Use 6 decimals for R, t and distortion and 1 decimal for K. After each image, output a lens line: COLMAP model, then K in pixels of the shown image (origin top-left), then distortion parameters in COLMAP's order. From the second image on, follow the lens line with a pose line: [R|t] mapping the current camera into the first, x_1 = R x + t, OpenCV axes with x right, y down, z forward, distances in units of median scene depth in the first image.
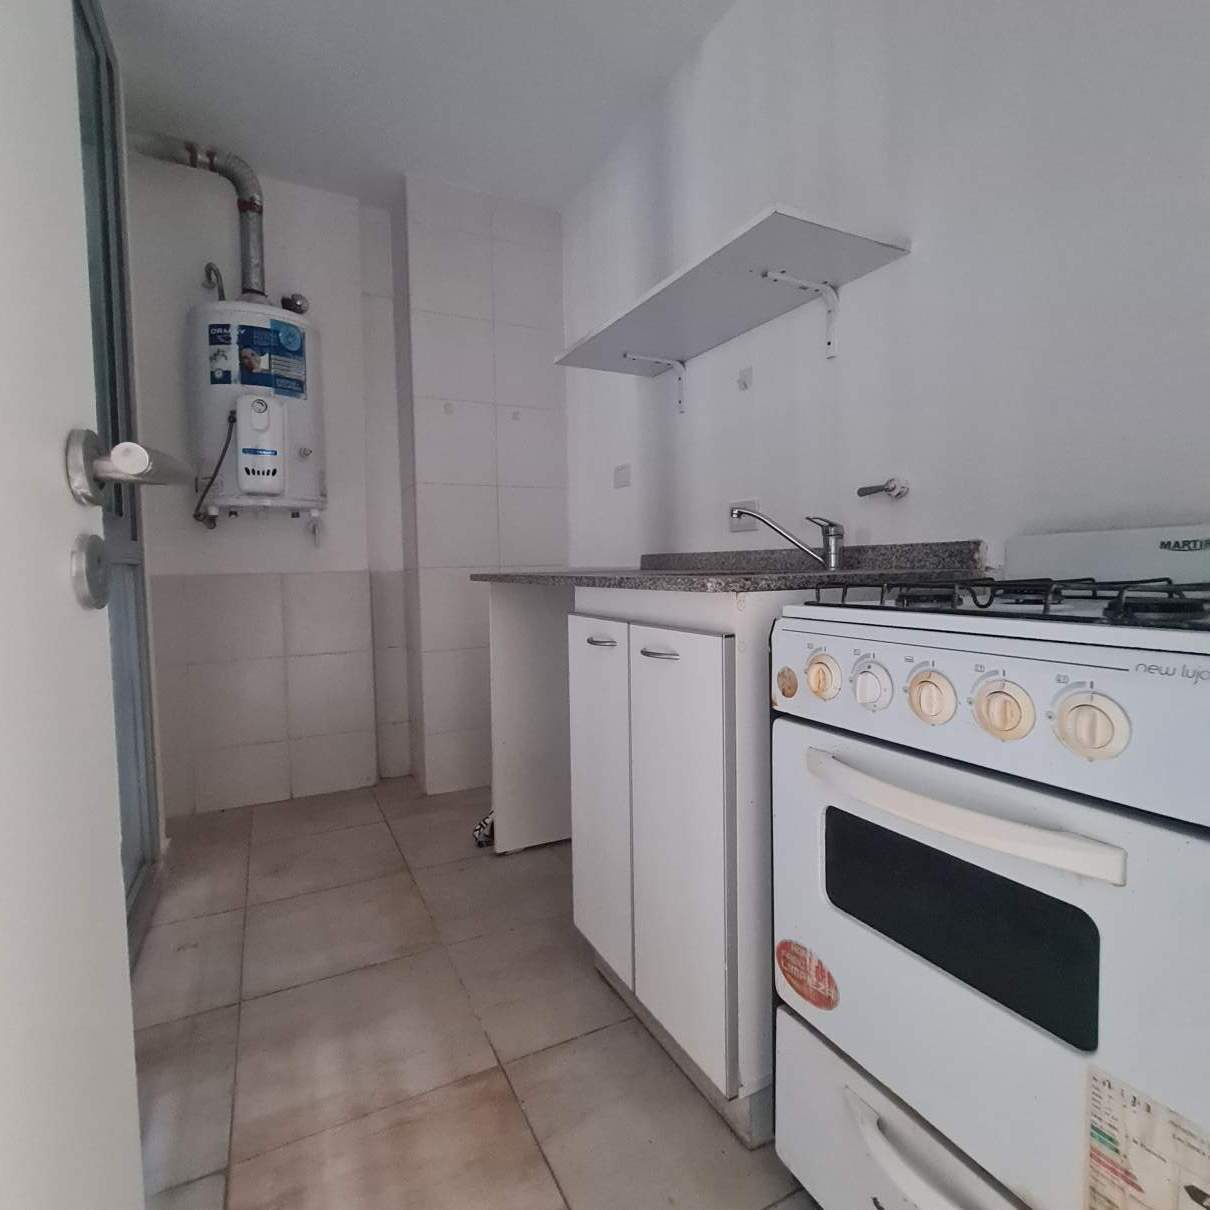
lens RADIAL K [[659.5, 0, 605.9], [0, 659.5, 598.1], [0, 0, 1]] dist [0.004199, -0.002594]
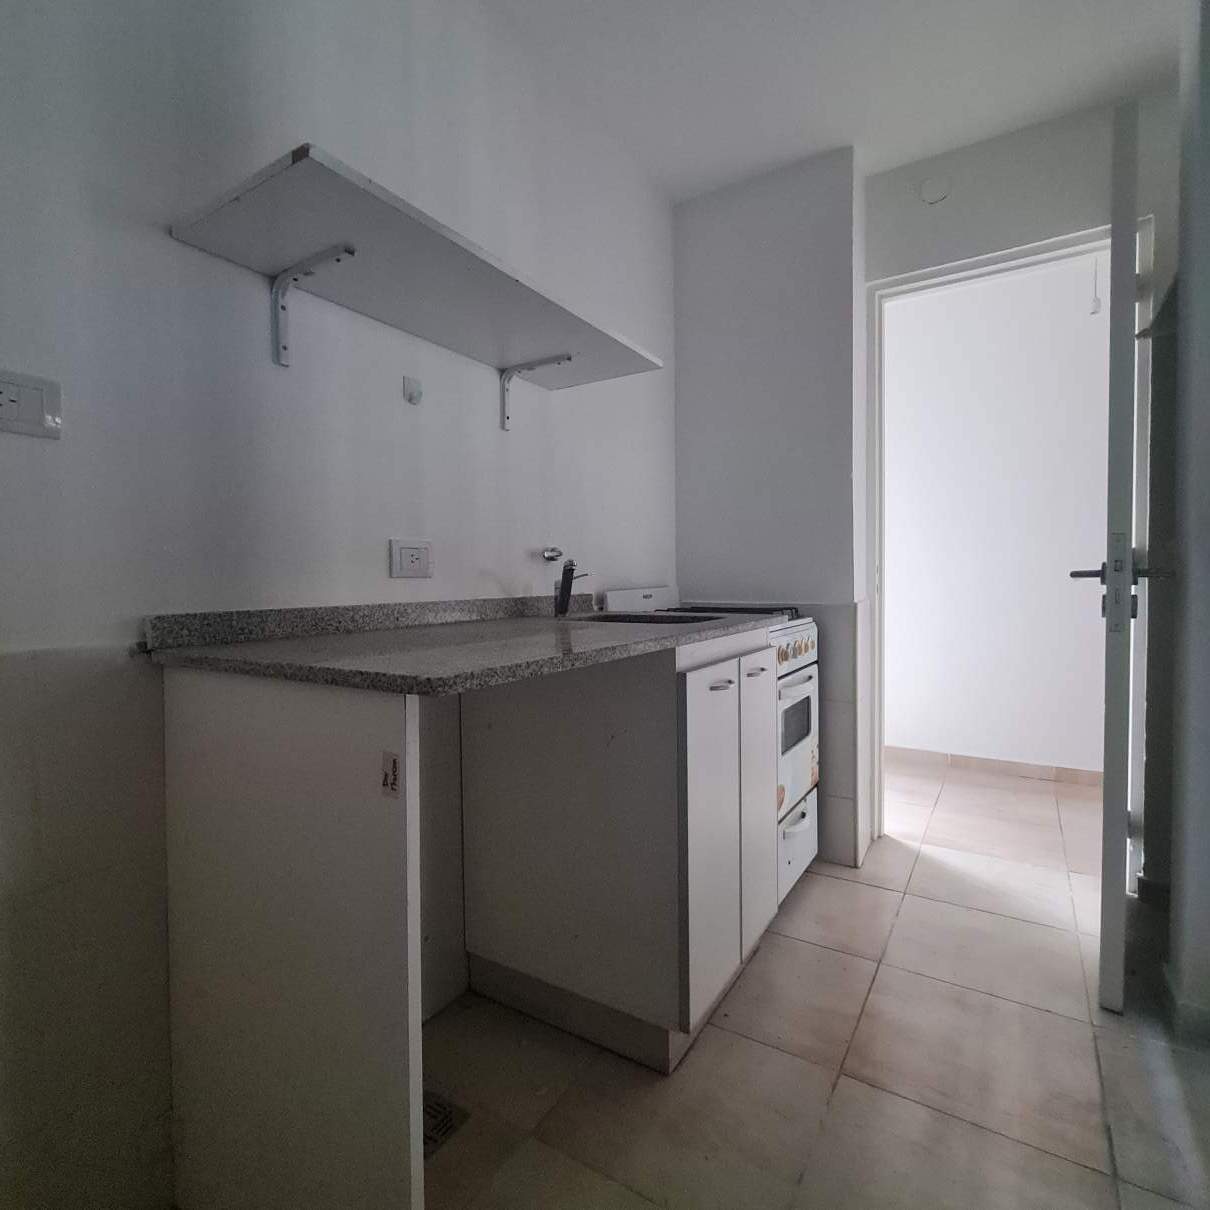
lens RADIAL K [[659.5, 0, 605.9], [0, 659.5, 598.1], [0, 0, 1]] dist [0.004199, -0.002594]
pose [[-0.502244, 0.001949, 0.864724, -0.877657], [0.070802, 0.996732, 0.038877, -0.134066], [-0.861822, 0.080750, -0.500741, 1.754510]]
